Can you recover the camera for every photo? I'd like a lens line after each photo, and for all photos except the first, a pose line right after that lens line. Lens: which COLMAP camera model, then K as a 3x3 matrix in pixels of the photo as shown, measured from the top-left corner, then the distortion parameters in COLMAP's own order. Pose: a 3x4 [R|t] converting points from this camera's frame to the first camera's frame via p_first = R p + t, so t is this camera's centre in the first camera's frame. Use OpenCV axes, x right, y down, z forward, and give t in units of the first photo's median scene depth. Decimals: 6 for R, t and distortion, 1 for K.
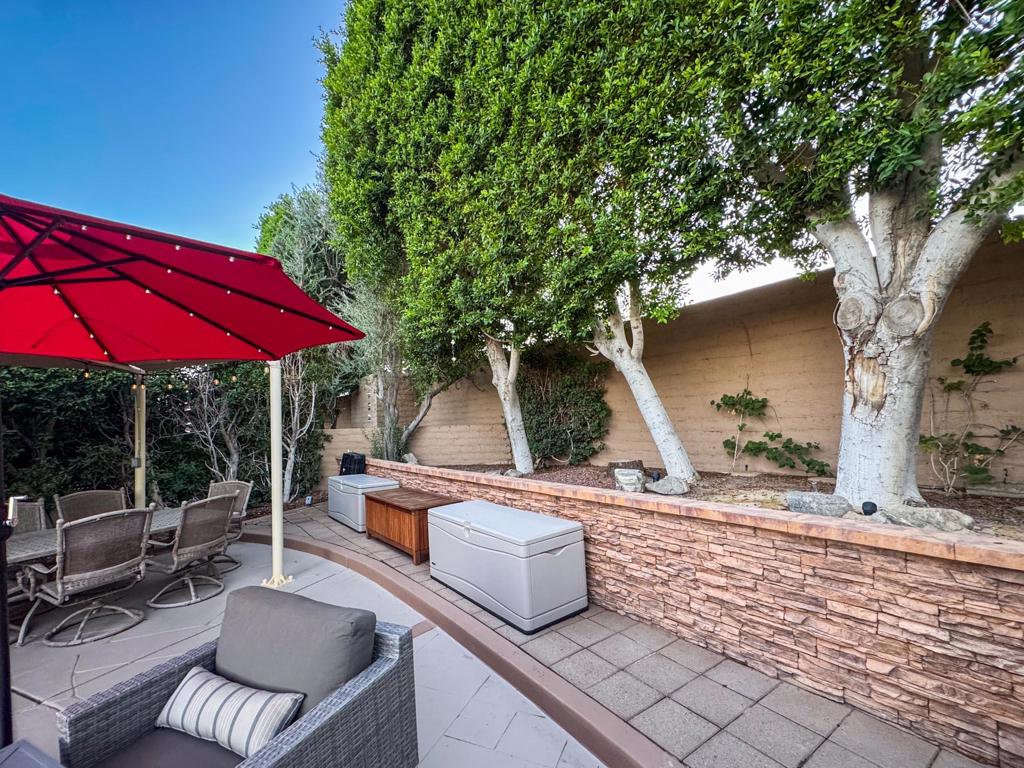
lens RADIAL K [[436.6, 0, 522.2], [0, 436.6, 417.3], [0, 0, 1]] dist [-0.007418, -0.001300]
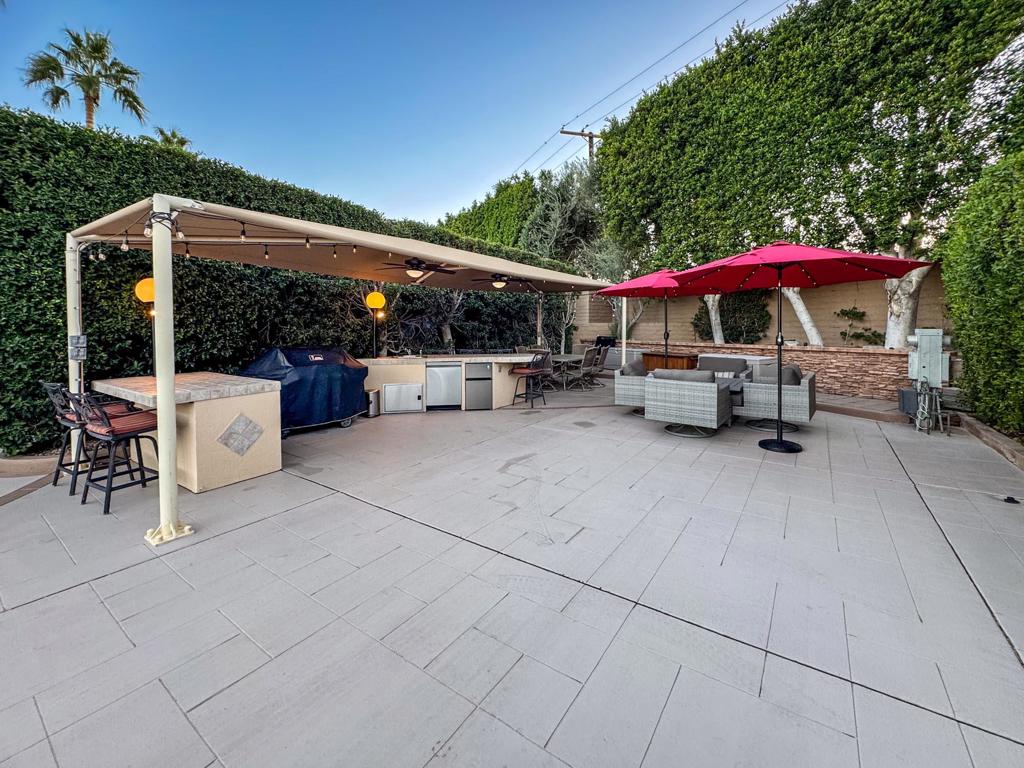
lens RADIAL K [[419.1, 0, 524.3], [0, 419.1, 329.0], [0, 0, 1]] dist [-0.003965, 0.000149]
pose [[0.973463, 0.030115, -0.226854, -0.872893], [-0.024980, 0.999363, 0.025472, 0.045731], [0.227476, -0.019130, 0.973596, -2.030495]]
